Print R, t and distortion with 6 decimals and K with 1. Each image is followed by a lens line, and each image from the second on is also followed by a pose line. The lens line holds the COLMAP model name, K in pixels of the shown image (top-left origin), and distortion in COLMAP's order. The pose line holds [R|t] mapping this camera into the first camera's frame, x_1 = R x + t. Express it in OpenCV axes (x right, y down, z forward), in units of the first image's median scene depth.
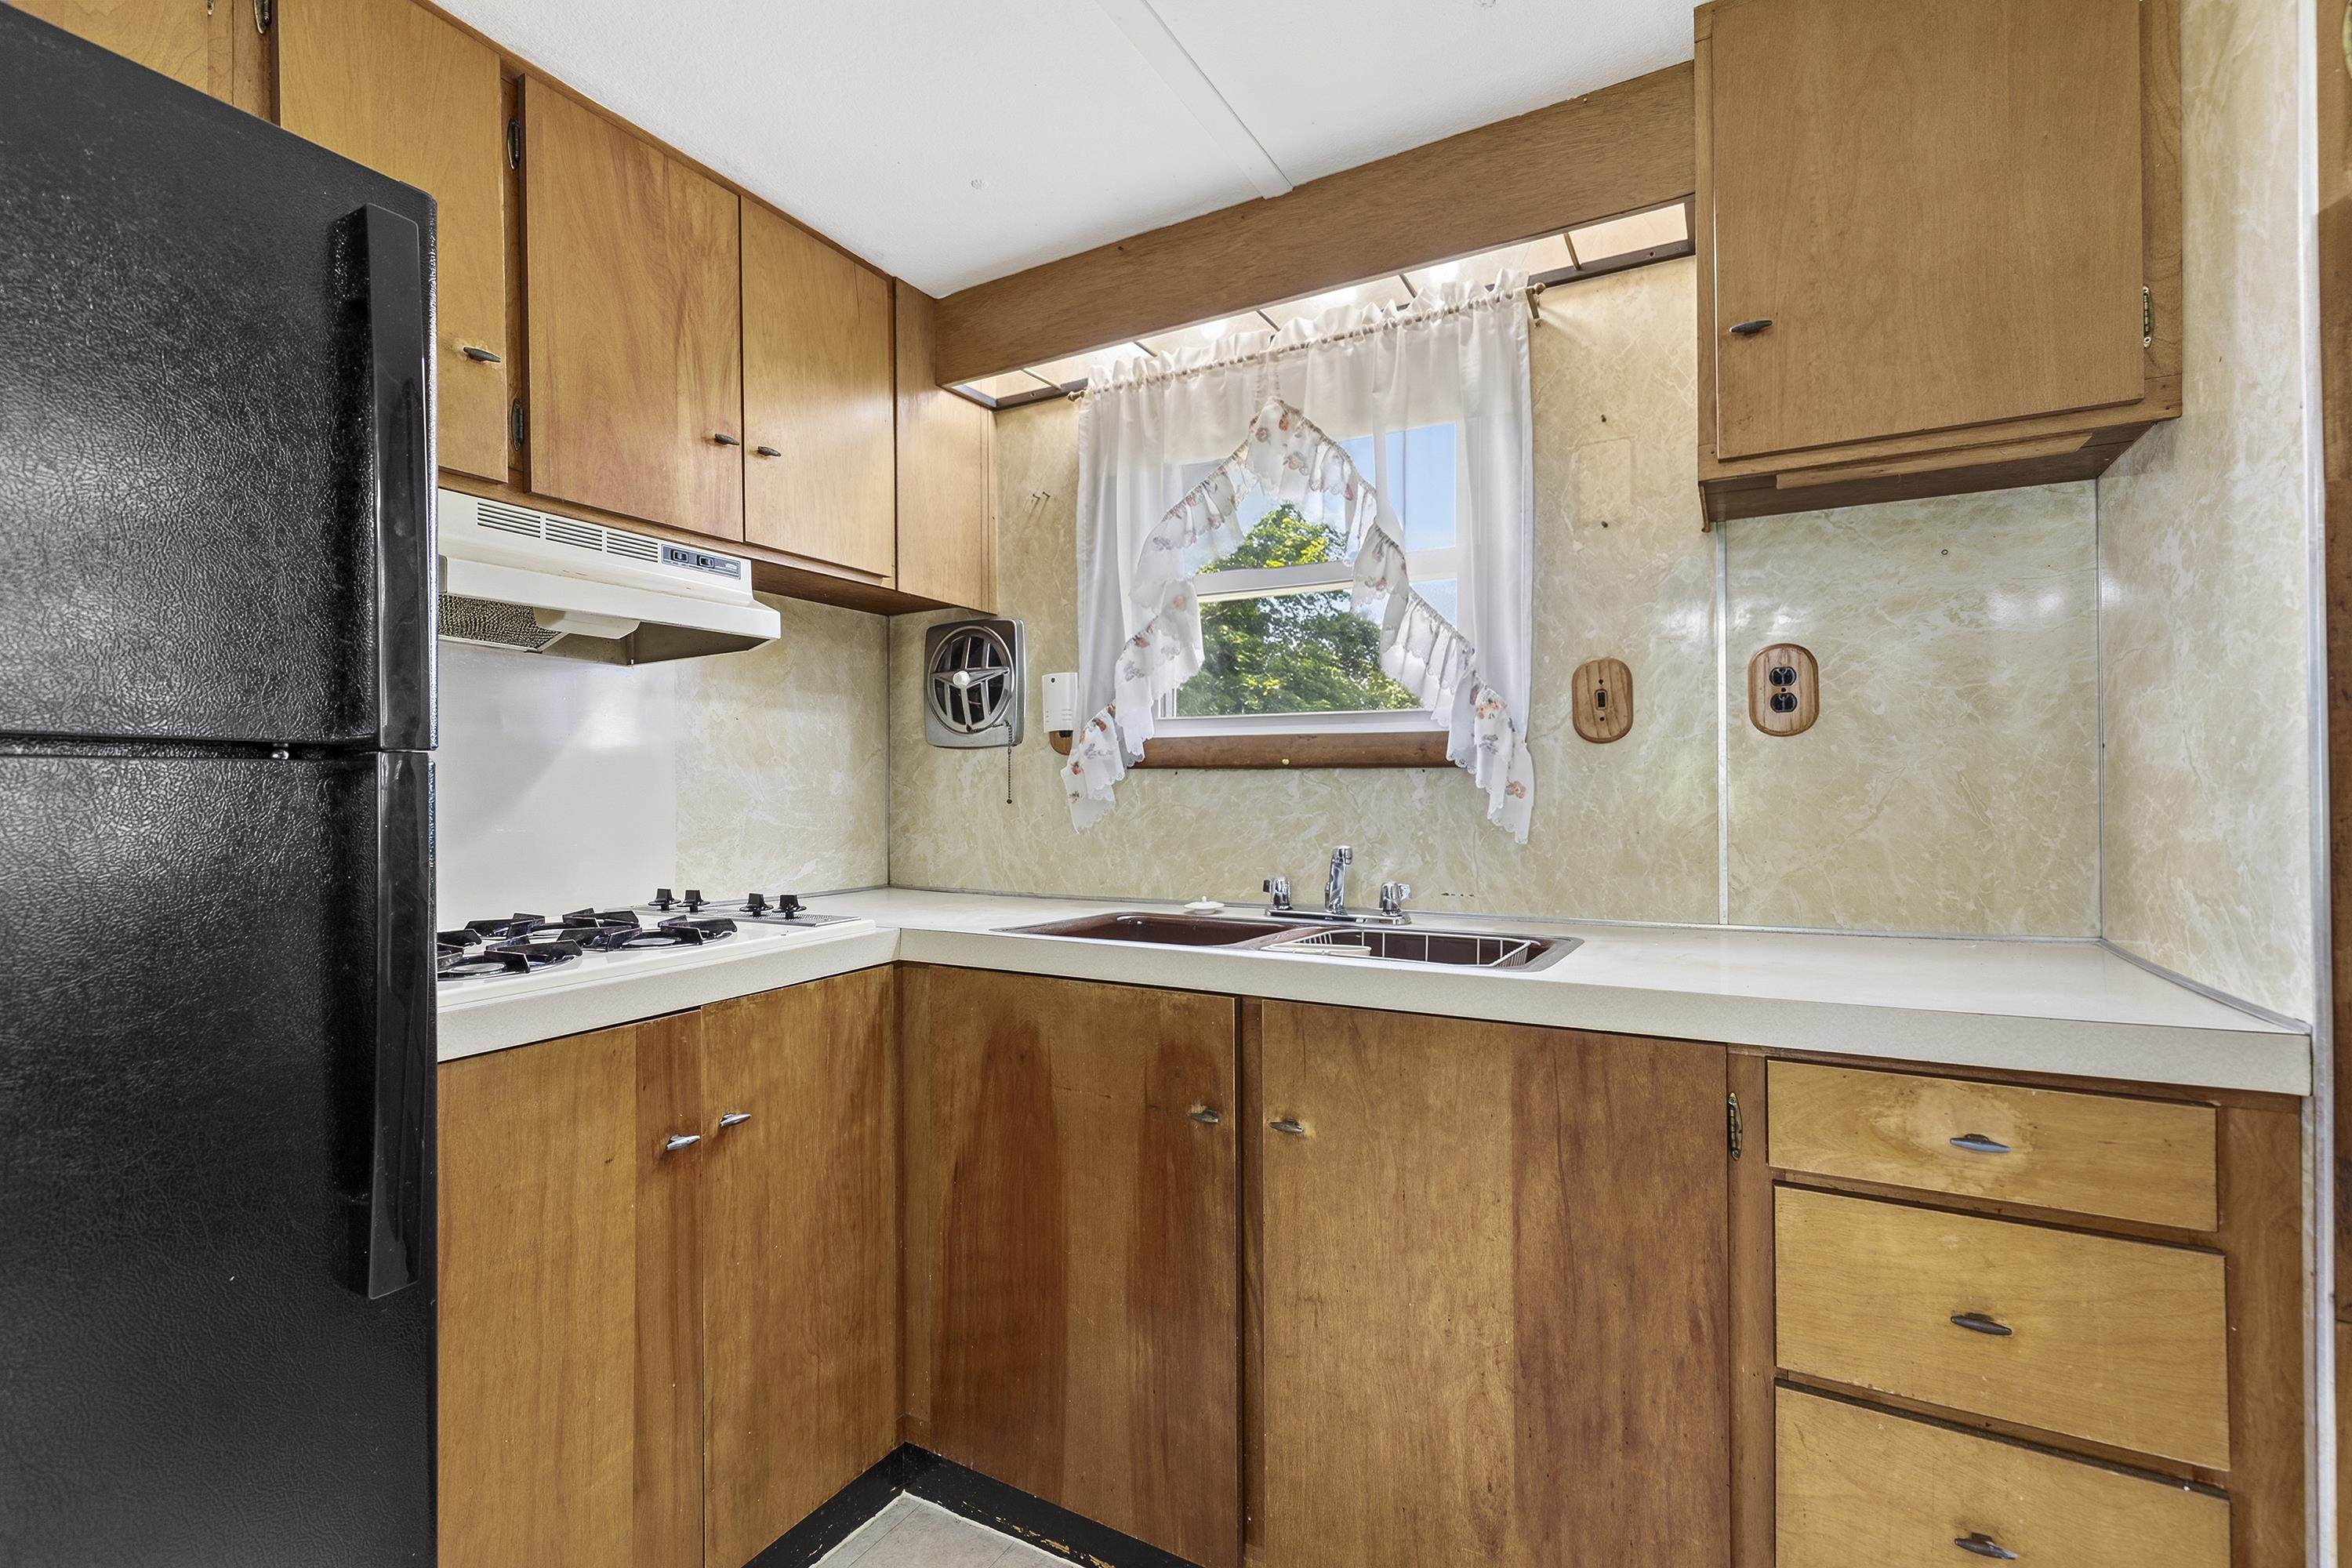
lens RADIAL K [[1057.2, 0, 1181.5], [0, 1057.2, 786.7], [0, 0, 1]] dist [-0.002486, 0.000351]
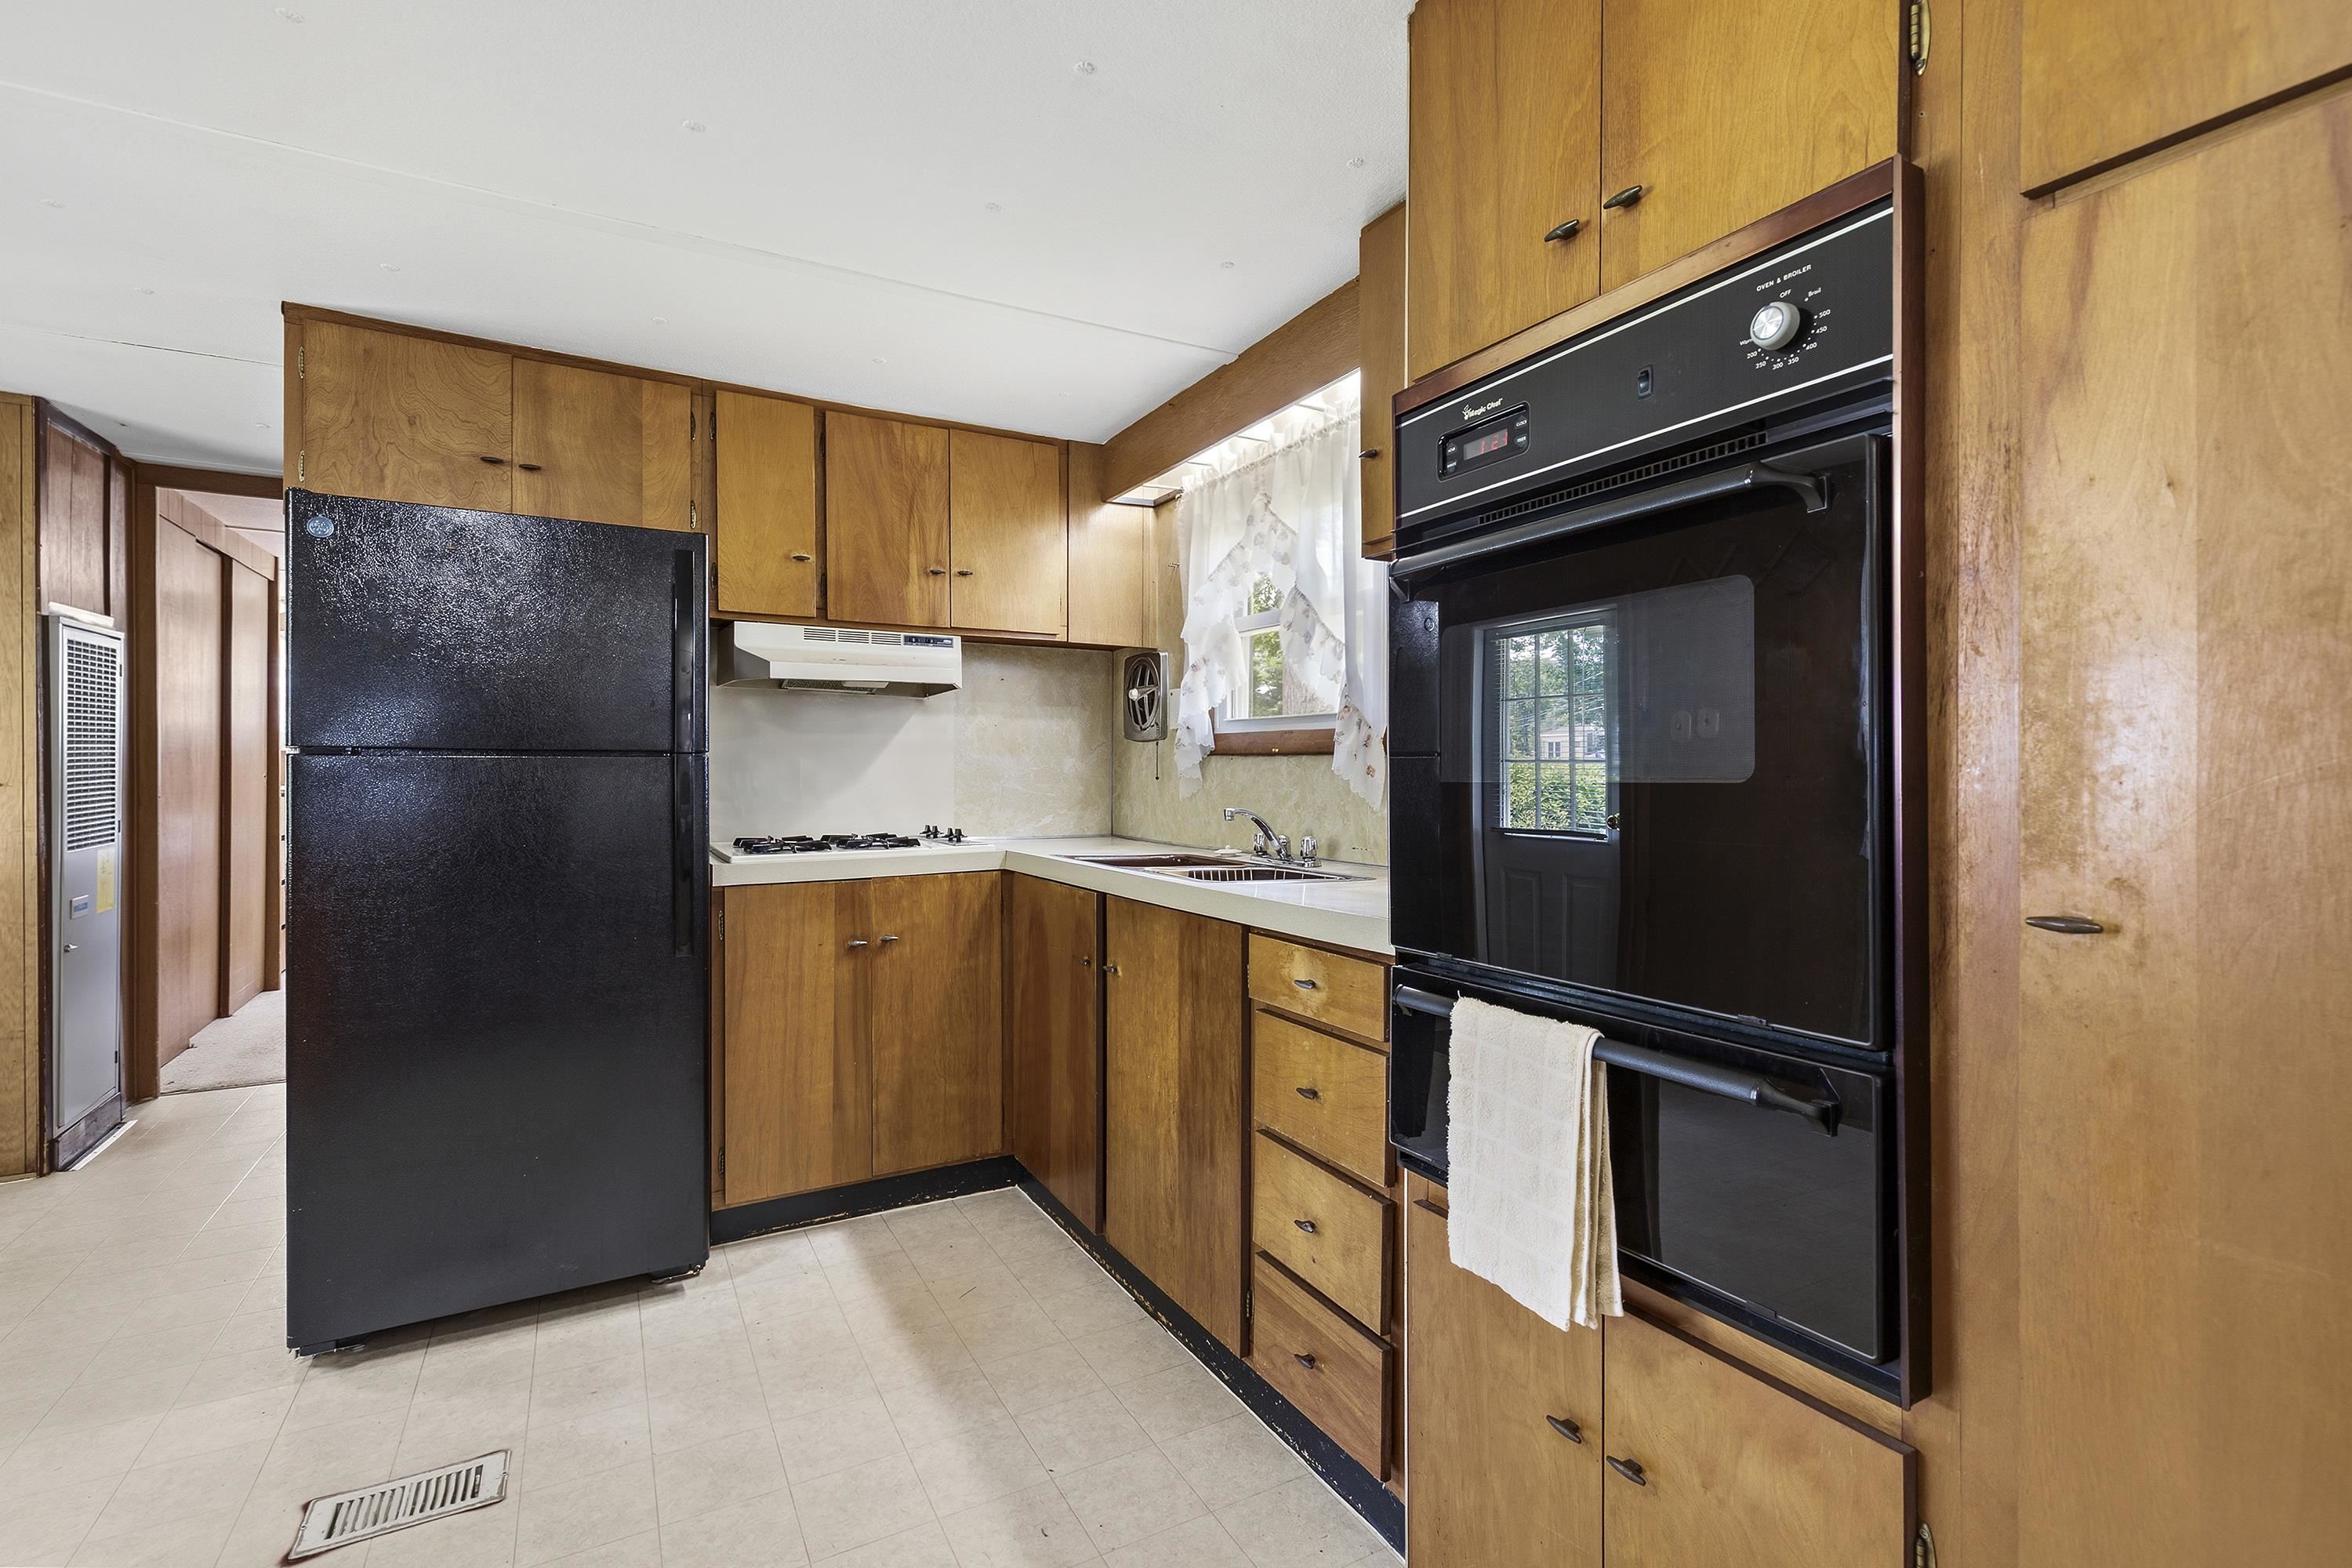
lens RADIAL K [[1057.2, 0, 1165.1], [0, 1057.2, 777.7], [0, 0, 1]] dist [-0.002486, 0.000351]
pose [[0.847169, 0.008170, -0.531261, 0.897097], [-0.003225, 0.999942, 0.010235, -0.002067], [0.531314, -0.006958, 0.847146, -0.324078]]
